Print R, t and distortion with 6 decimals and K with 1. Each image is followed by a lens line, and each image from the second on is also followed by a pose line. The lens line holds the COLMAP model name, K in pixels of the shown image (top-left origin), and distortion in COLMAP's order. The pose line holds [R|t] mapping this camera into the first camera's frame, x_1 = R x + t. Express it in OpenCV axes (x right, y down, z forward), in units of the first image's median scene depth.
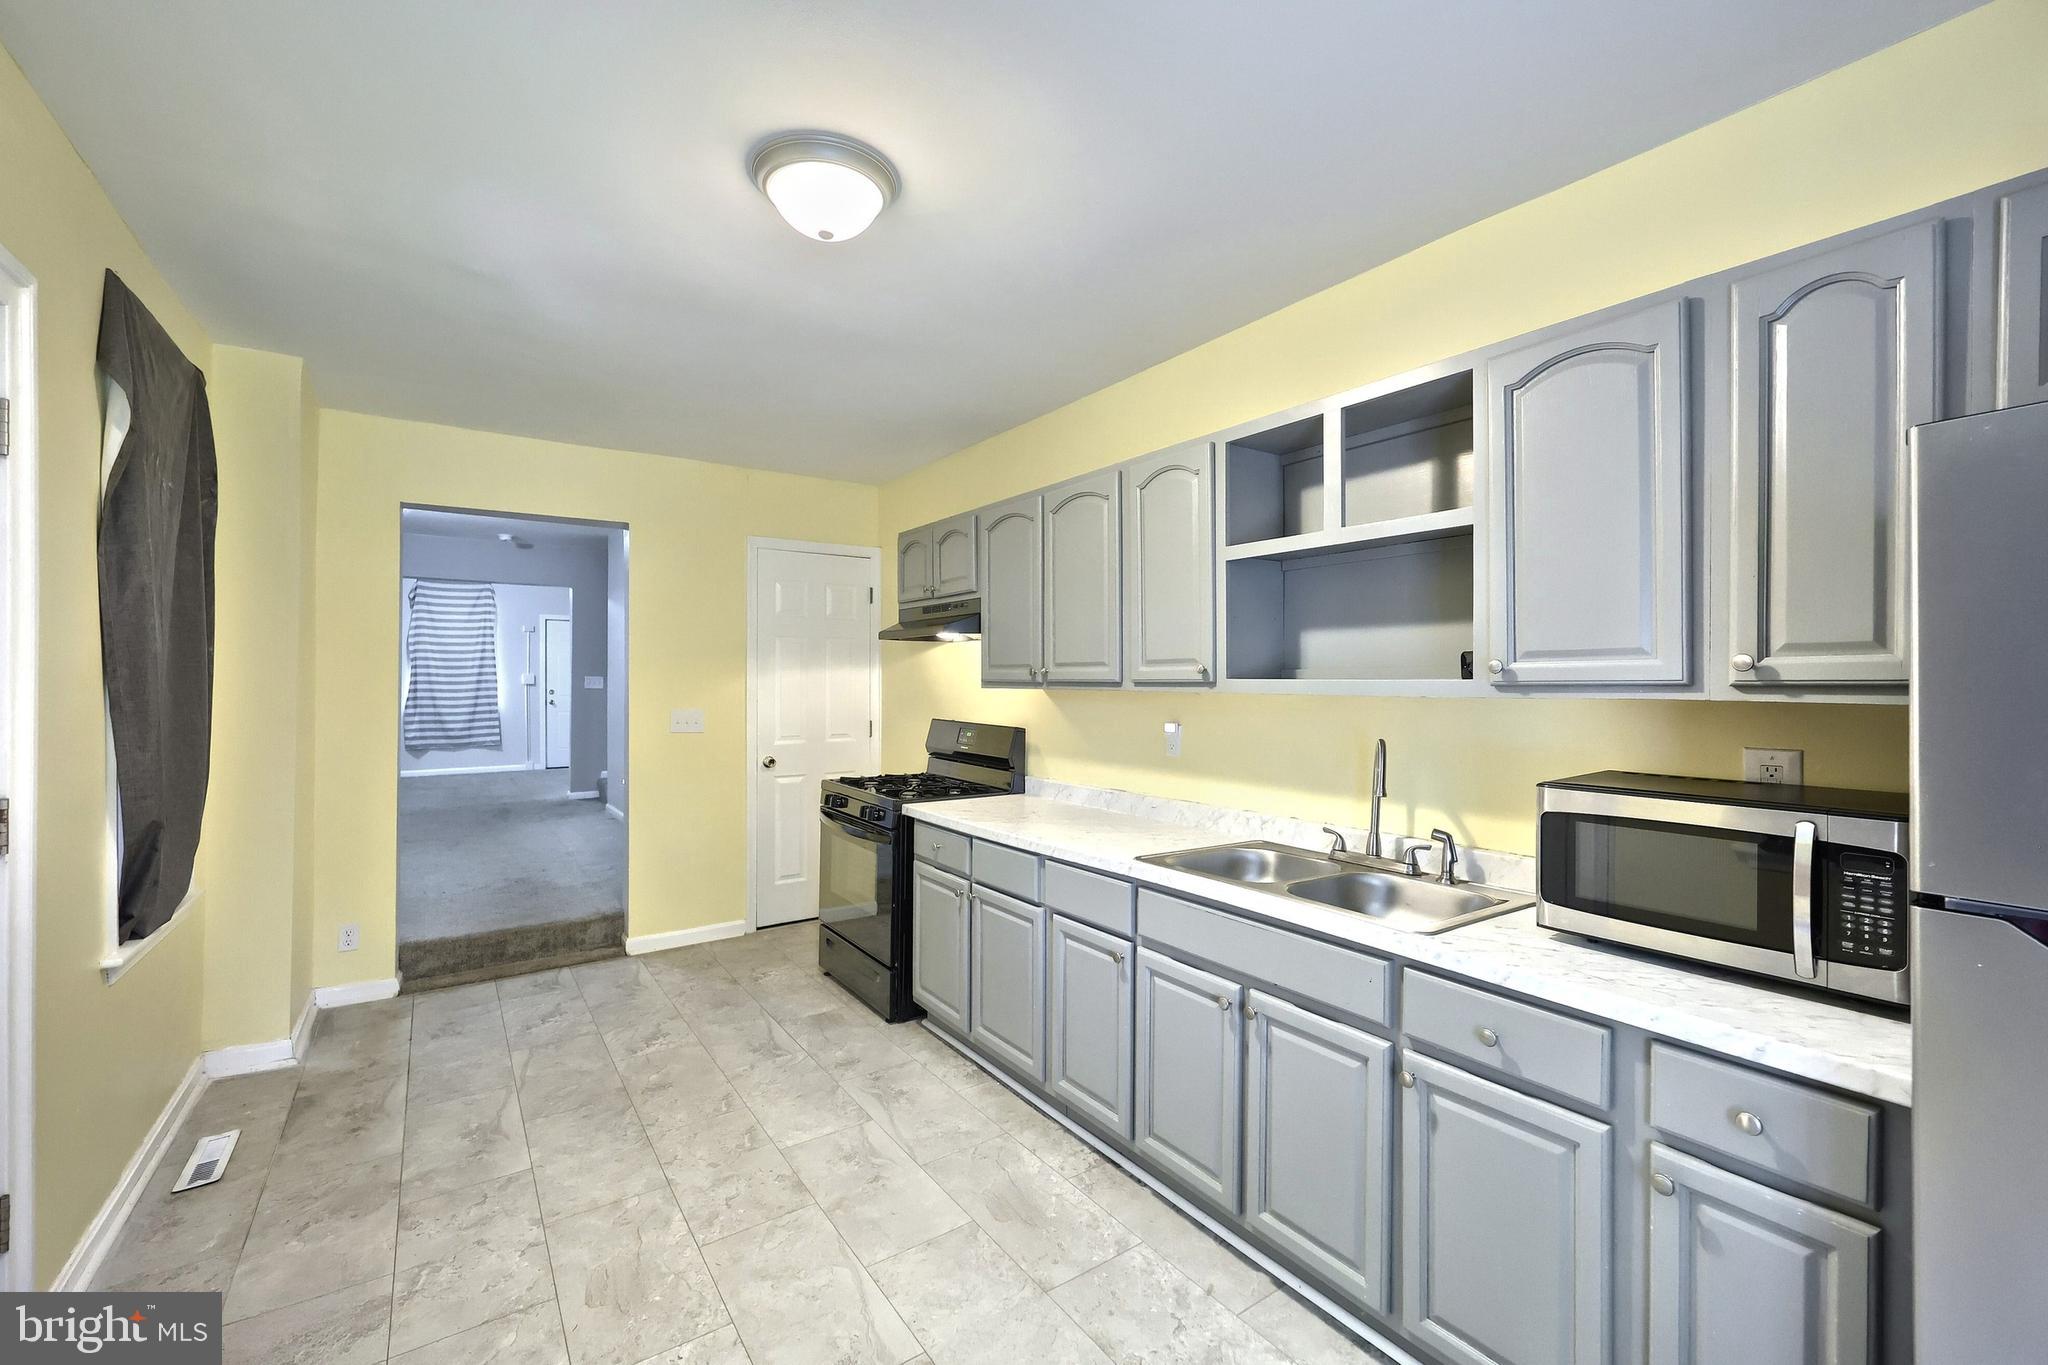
lens RADIAL K [[840.4, 0, 1027.4], [0, 840.4, 676.3], [0, 0, 1]] dist [-0.002301, 0.000622]
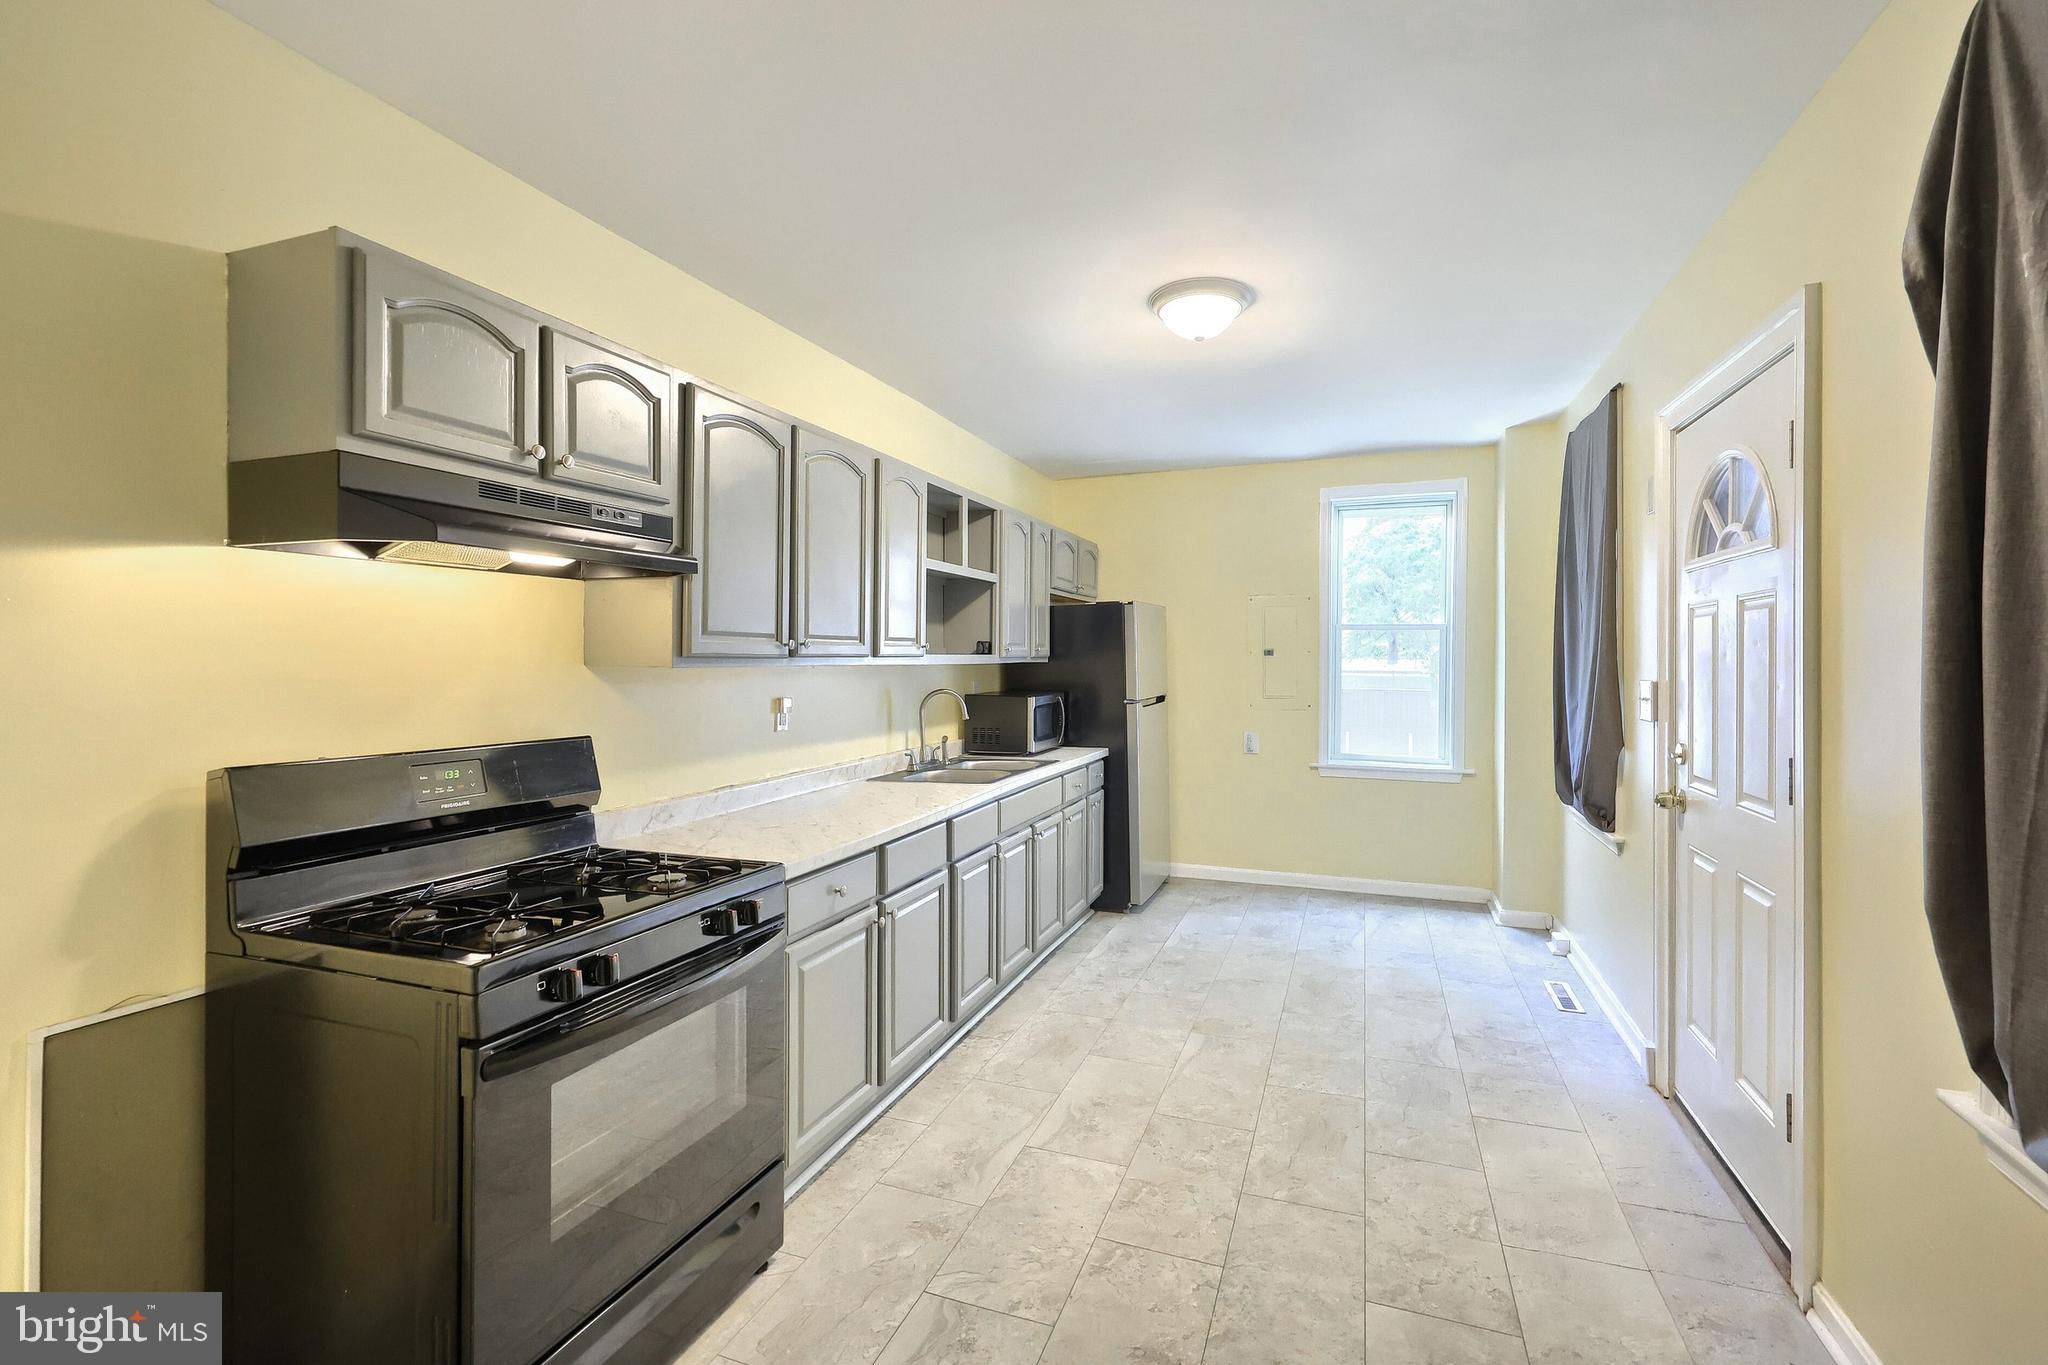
lens RADIAL K [[840.4, 0, 1064.8], [0, 840.4, 657.6], [0, 0, 1]] dist [-0.002301, 0.000622]
pose [[-0.575113, -0.006428, 0.818048, -1.070422], [-0.007319, 0.999970, 0.002713, 0.004932], [-0.818041, -0.004427, -0.575143, 1.691760]]
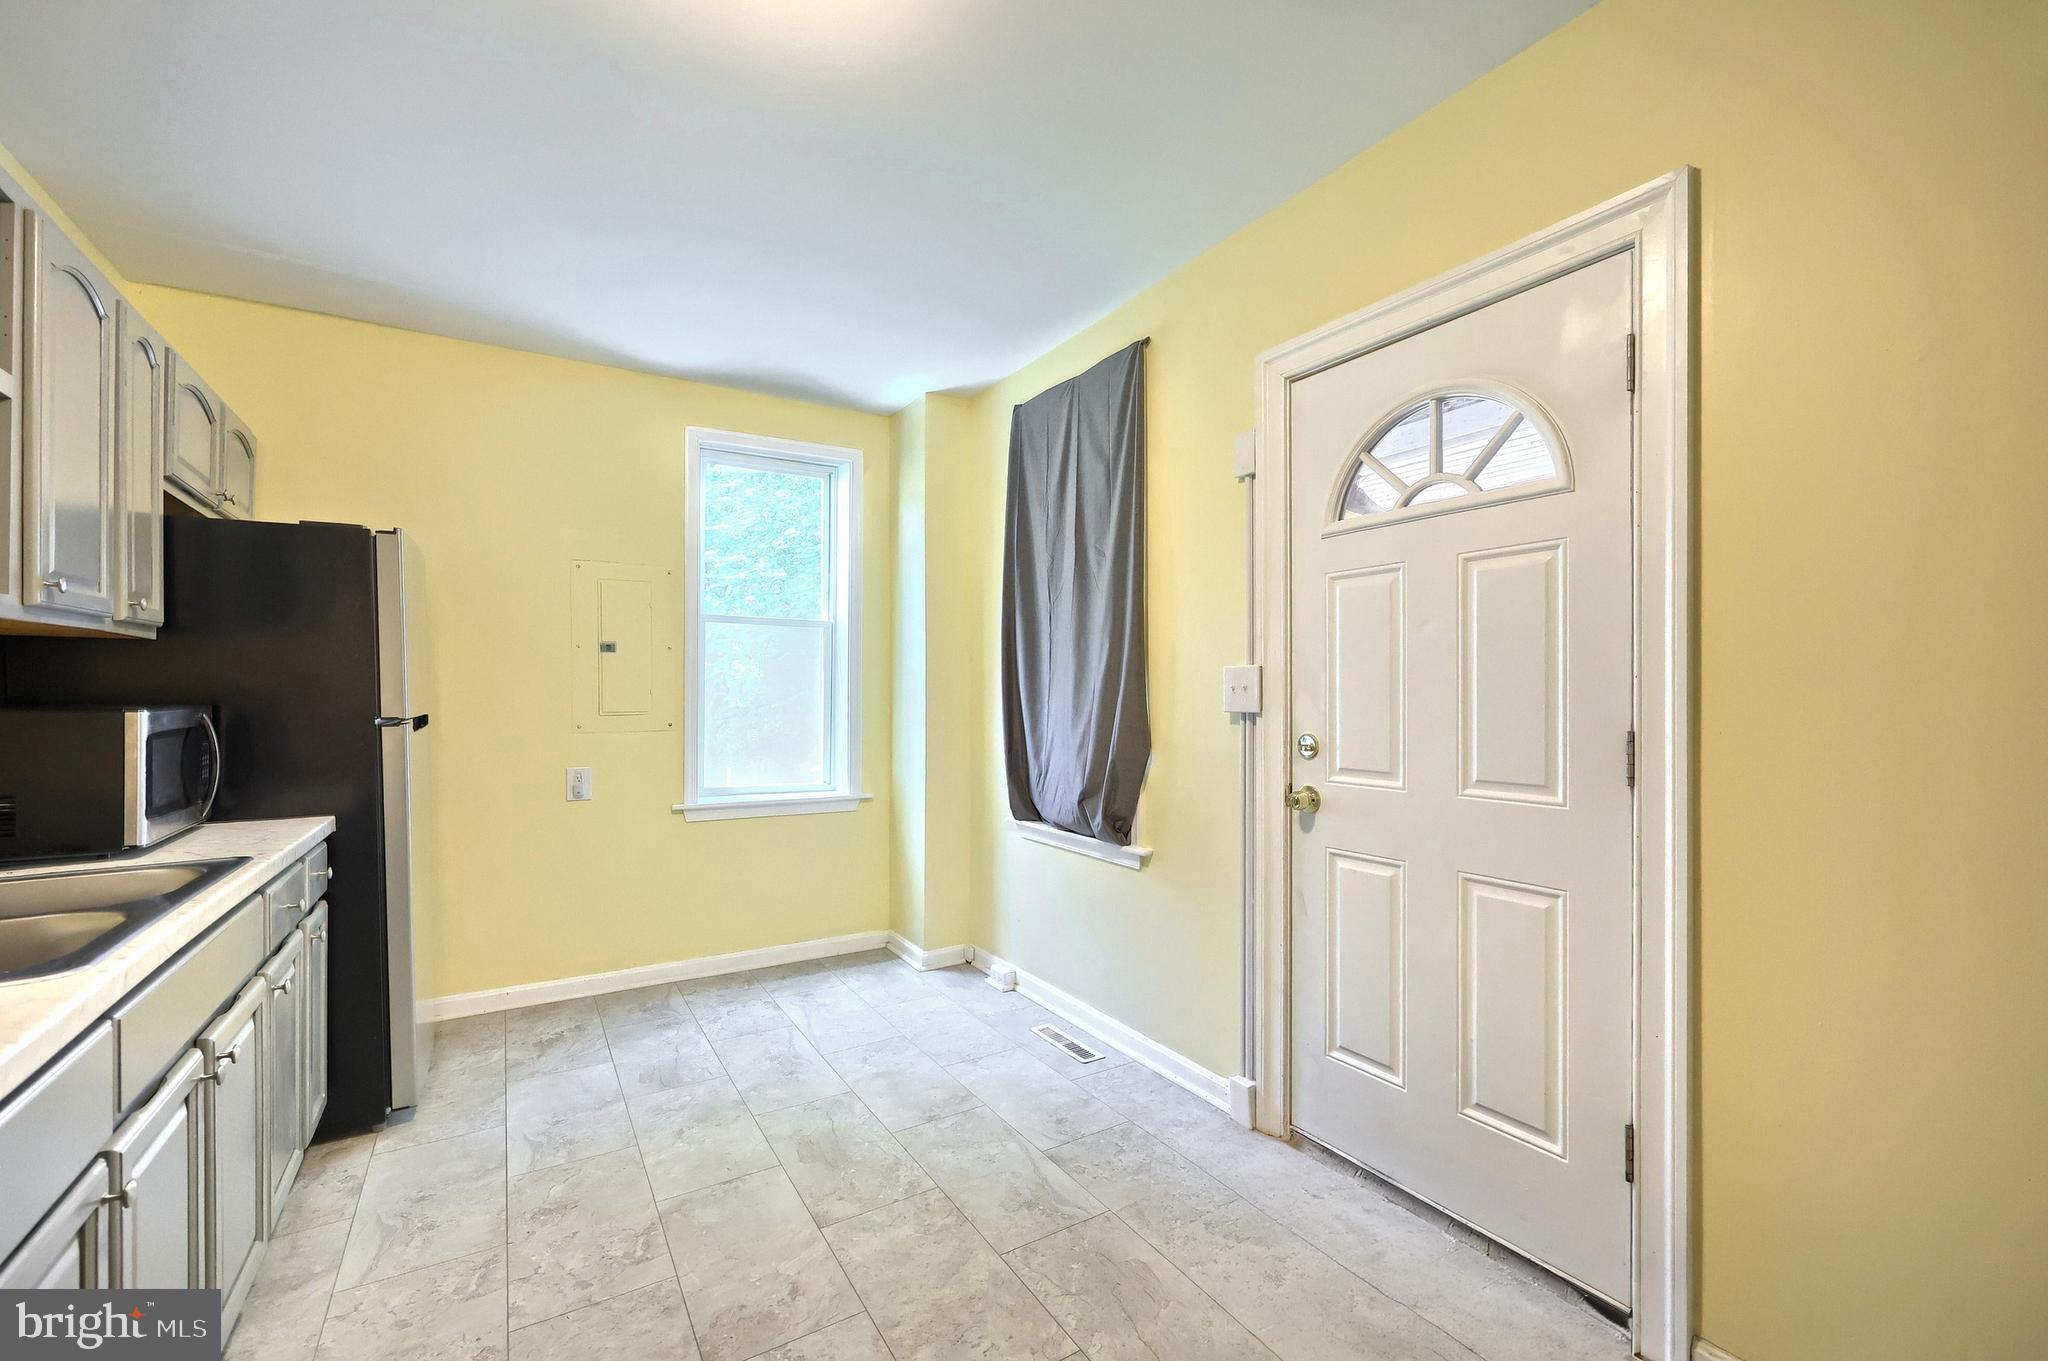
lens RADIAL K [[840.4, 0, 1031.4], [0, 840.4, 694.5], [0, 0, 1]] dist [-0.002301, 0.000622]
pose [[-0.997073, -0.010617, 0.075715, -0.403265], [-0.010541, 0.999943, 0.001413, 0.069875], [-0.075726, 0.000611, -0.997128, 1.393224]]
